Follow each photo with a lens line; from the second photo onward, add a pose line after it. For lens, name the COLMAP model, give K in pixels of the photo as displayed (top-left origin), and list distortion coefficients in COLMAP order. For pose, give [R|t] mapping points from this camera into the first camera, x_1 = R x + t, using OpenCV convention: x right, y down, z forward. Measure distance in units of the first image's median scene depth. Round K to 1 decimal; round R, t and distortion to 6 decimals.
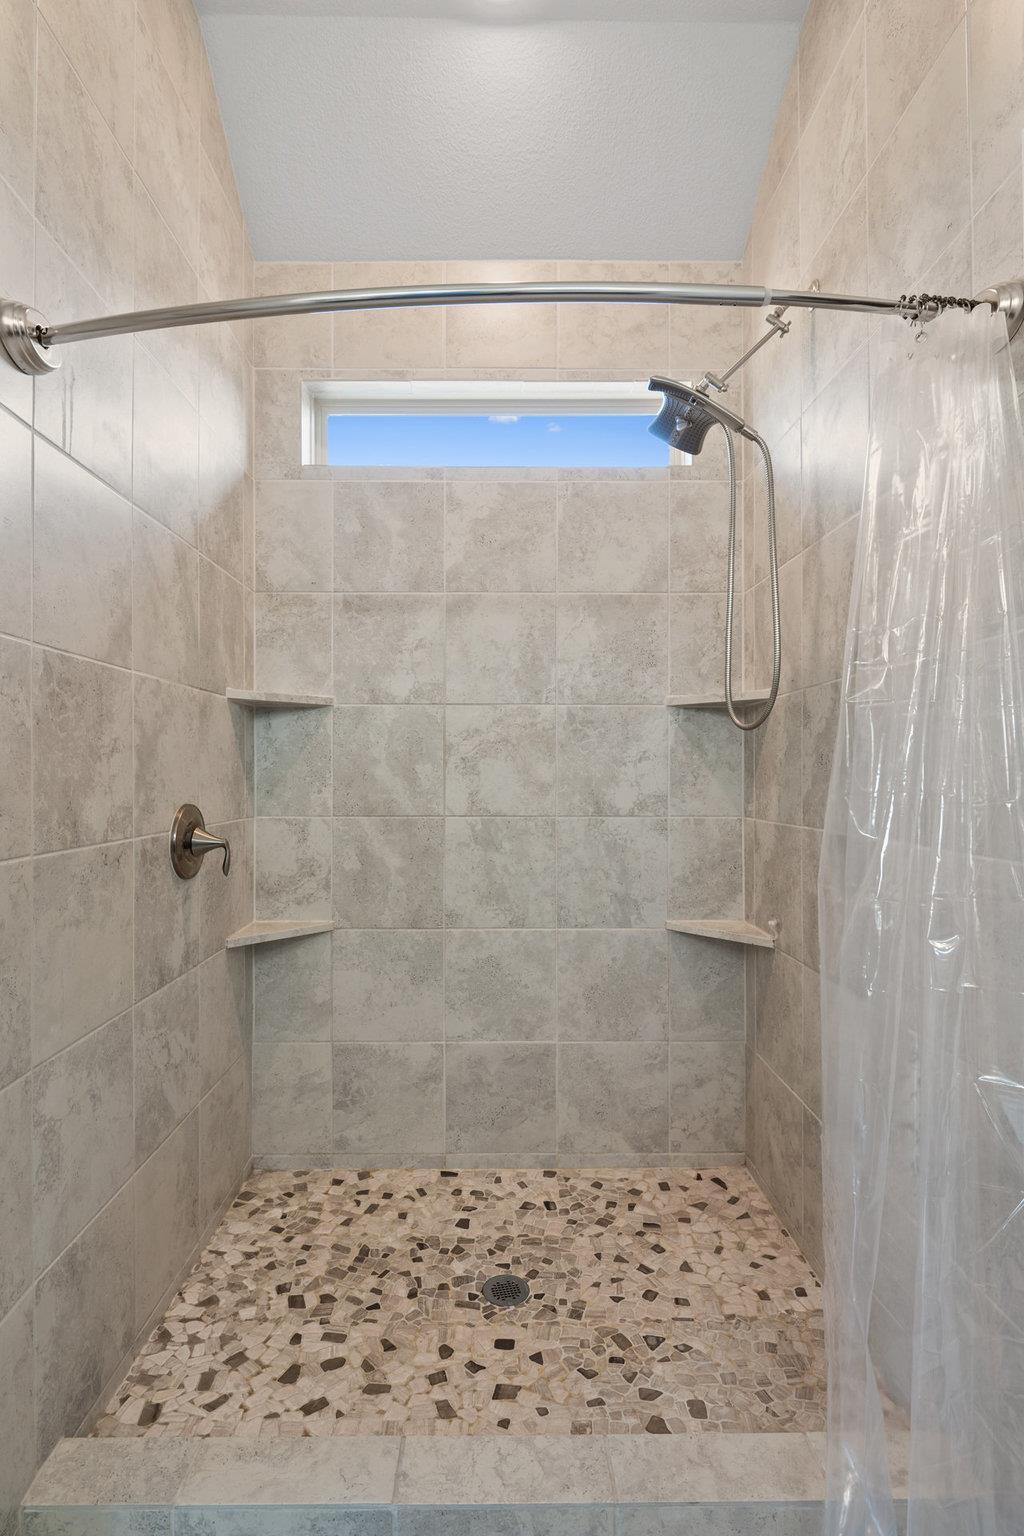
lens RADIAL K [[787.6, 0, 510.6], [0, 787.6, 764.9], [0, 0, 1]] dist [0.001083, -0.000573]
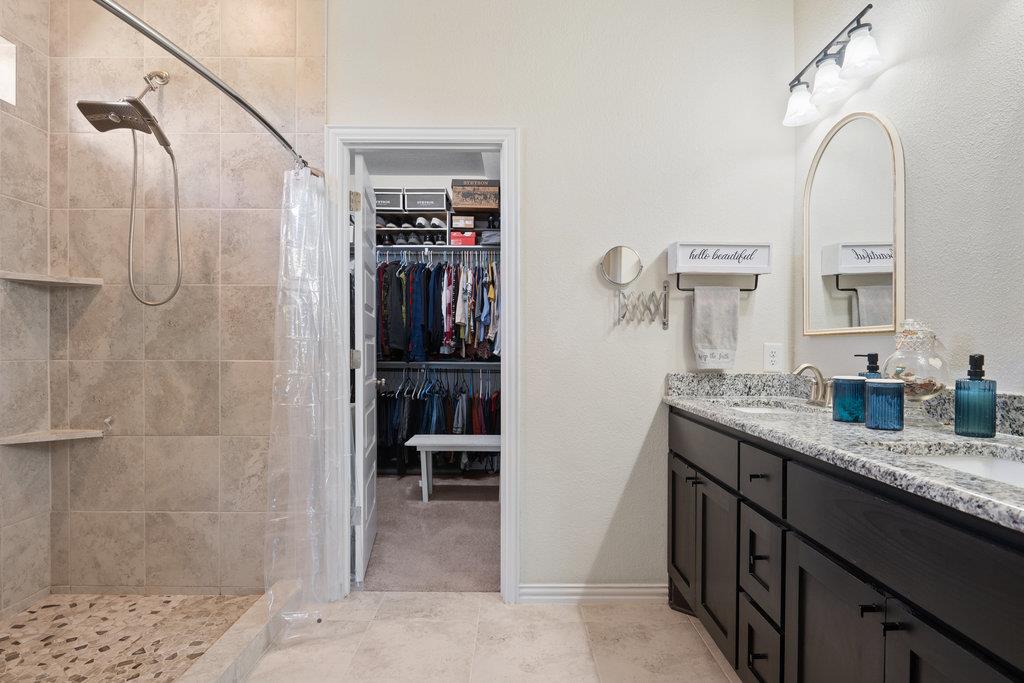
lens RADIAL K [[566.3, 0, 511.9], [0, 566.3, 346.7], [0, 0, 1]] dist [0.012868, -0.000692]
pose [[0.008557, 0.002343, 0.999961, -0.867658], [-0.005159, 0.999984, -0.002298, 0.044310], [-0.999950, -0.005139, 0.008569, 0.136270]]
